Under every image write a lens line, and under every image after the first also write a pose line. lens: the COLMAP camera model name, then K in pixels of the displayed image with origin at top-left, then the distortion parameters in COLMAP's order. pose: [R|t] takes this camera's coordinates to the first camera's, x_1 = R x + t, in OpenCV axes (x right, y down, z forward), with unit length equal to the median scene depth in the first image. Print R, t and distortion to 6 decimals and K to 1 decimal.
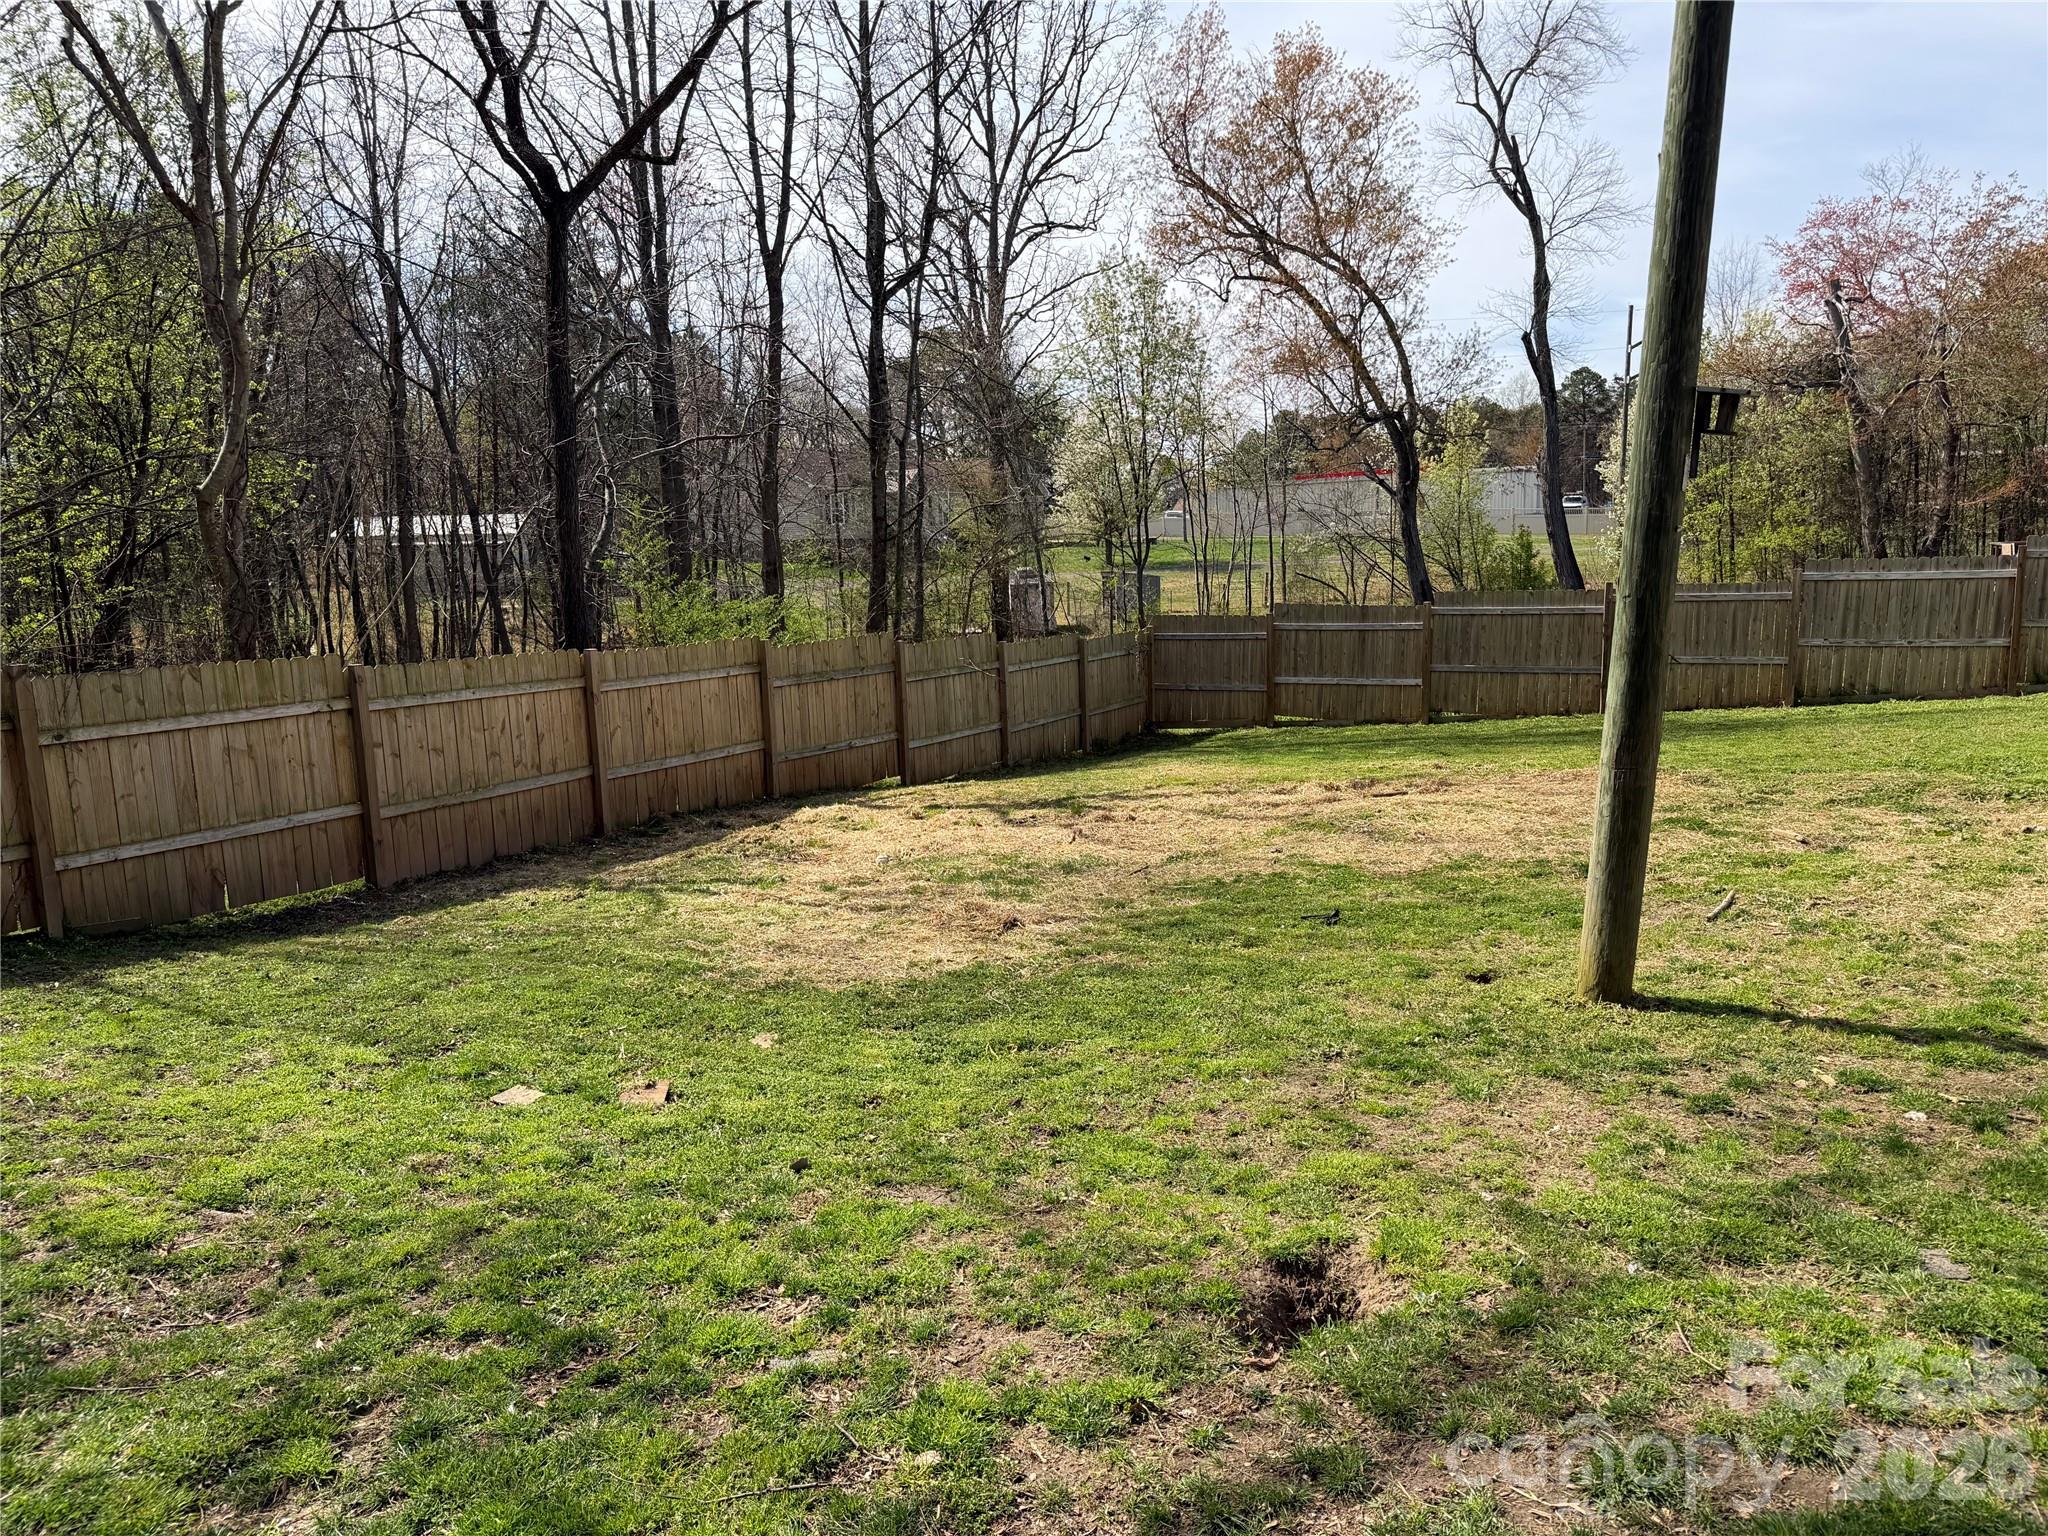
lens RADIAL K [[1427.2, 0, 1022.5], [0, 1427.2, 763.6], [0, 0, 1]] dist [0.052234, -0.070807]
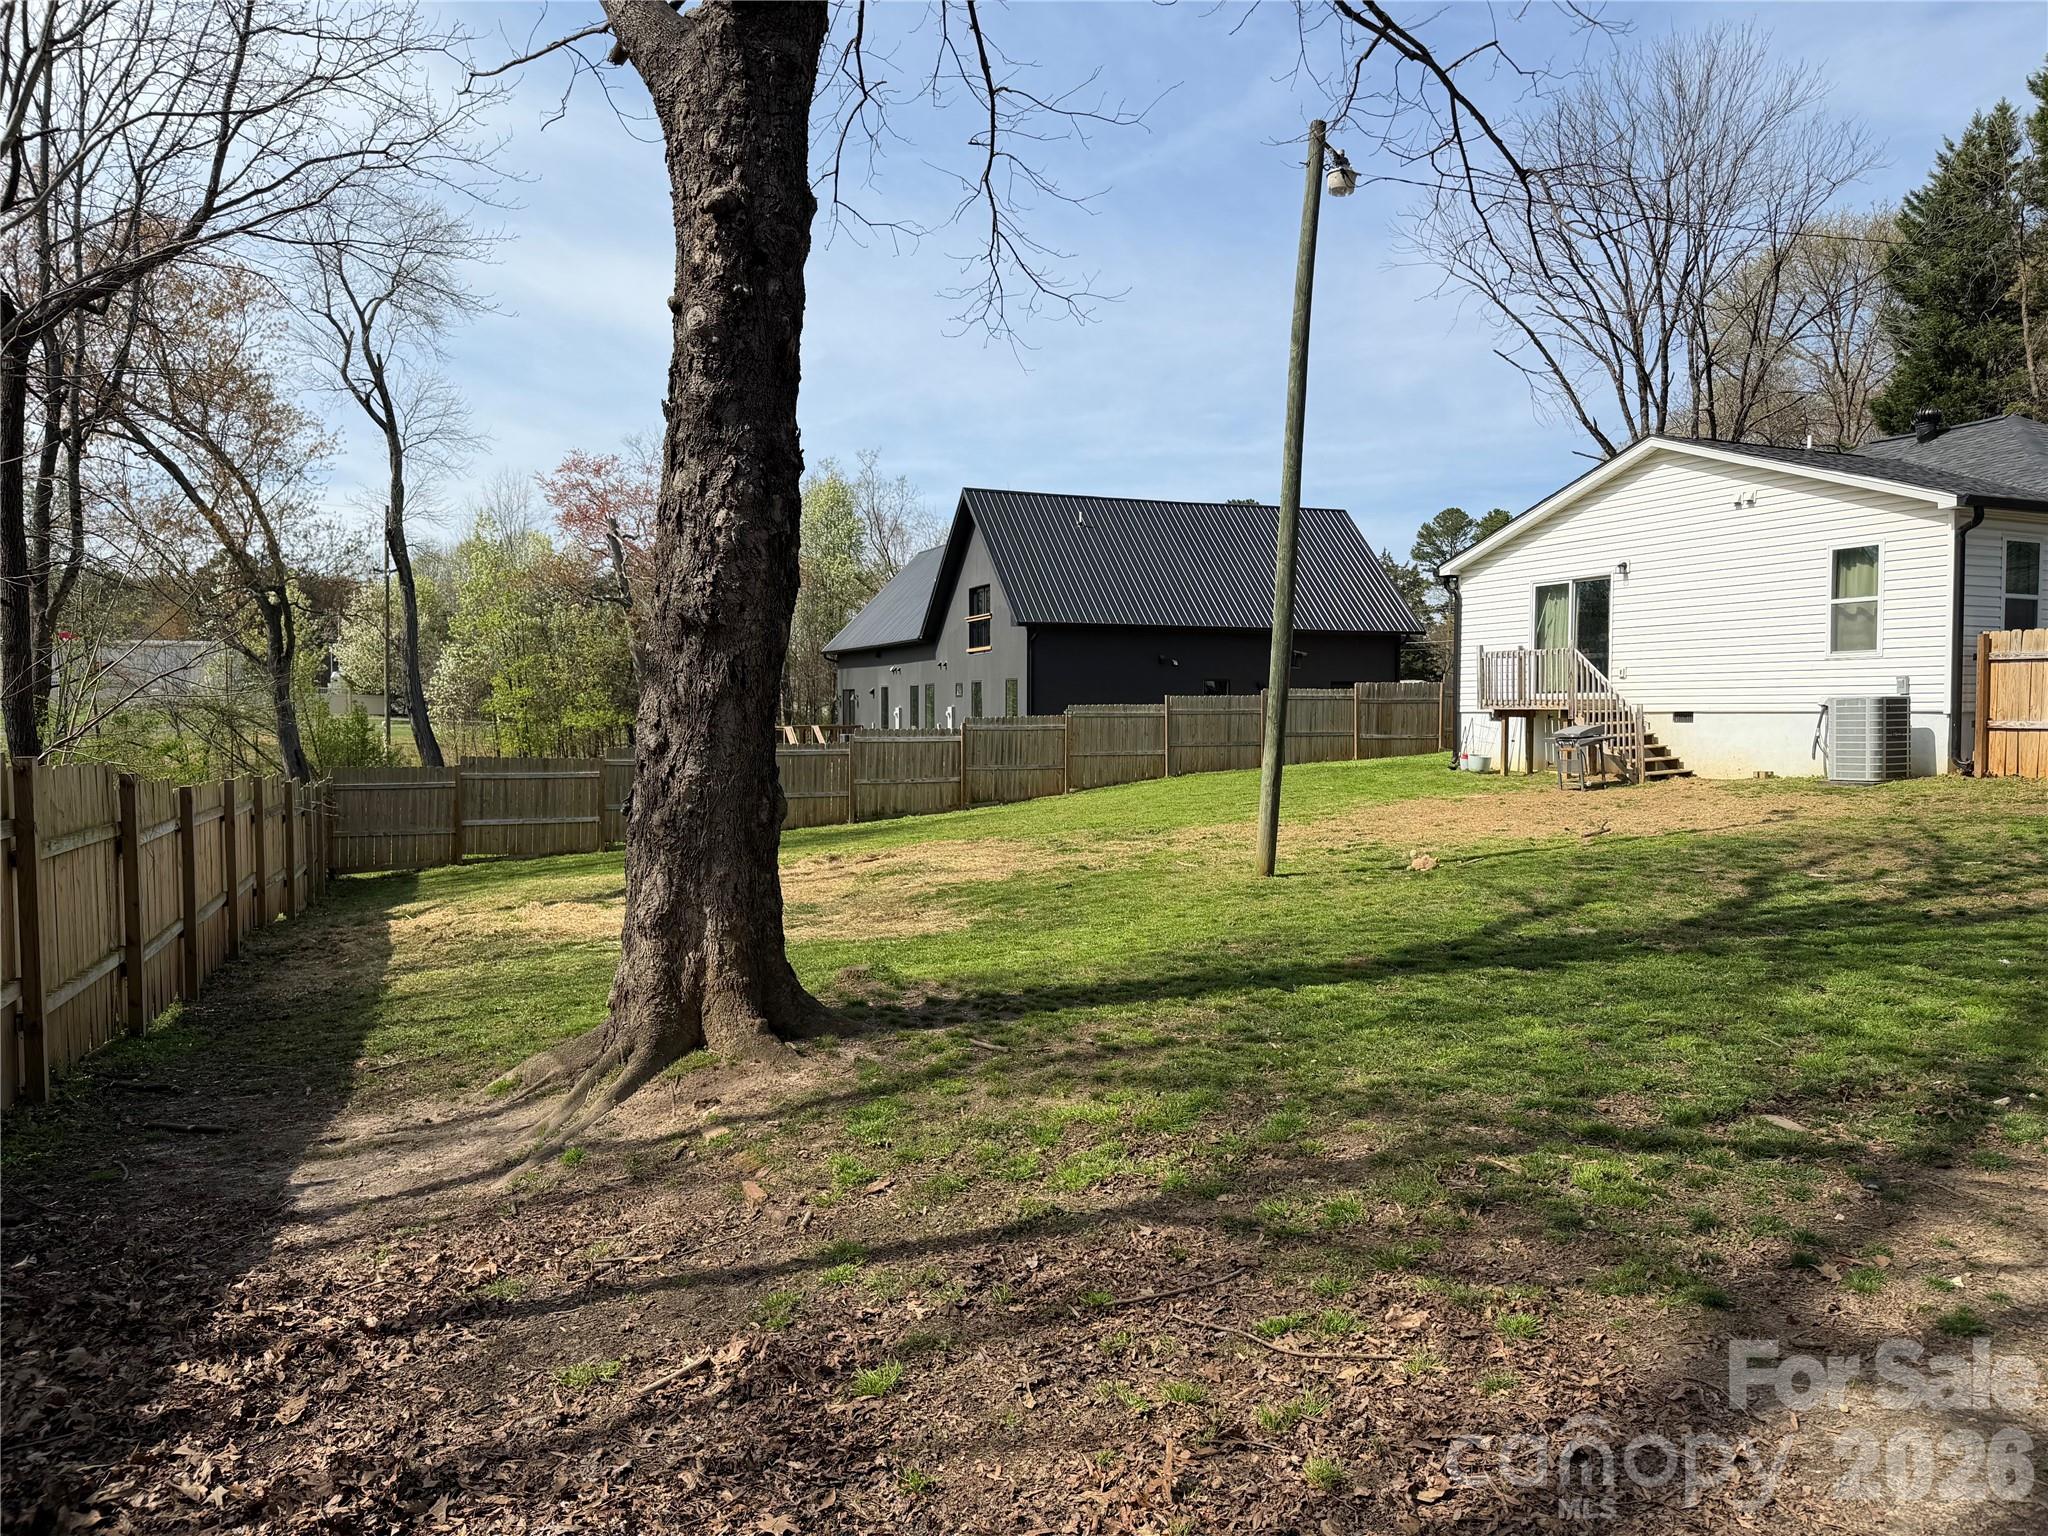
lens RADIAL K [[1427.2, 0, 1028.2], [0, 1427.2, 755.0], [0, 0, 1]] dist [0.052234, -0.070807]
pose [[0.617248, 0.007324, 0.786735, -0.451591], [0.096926, 0.991632, -0.085276, 0.029438], [-0.780776, 0.128891, 0.611373, -0.066212]]
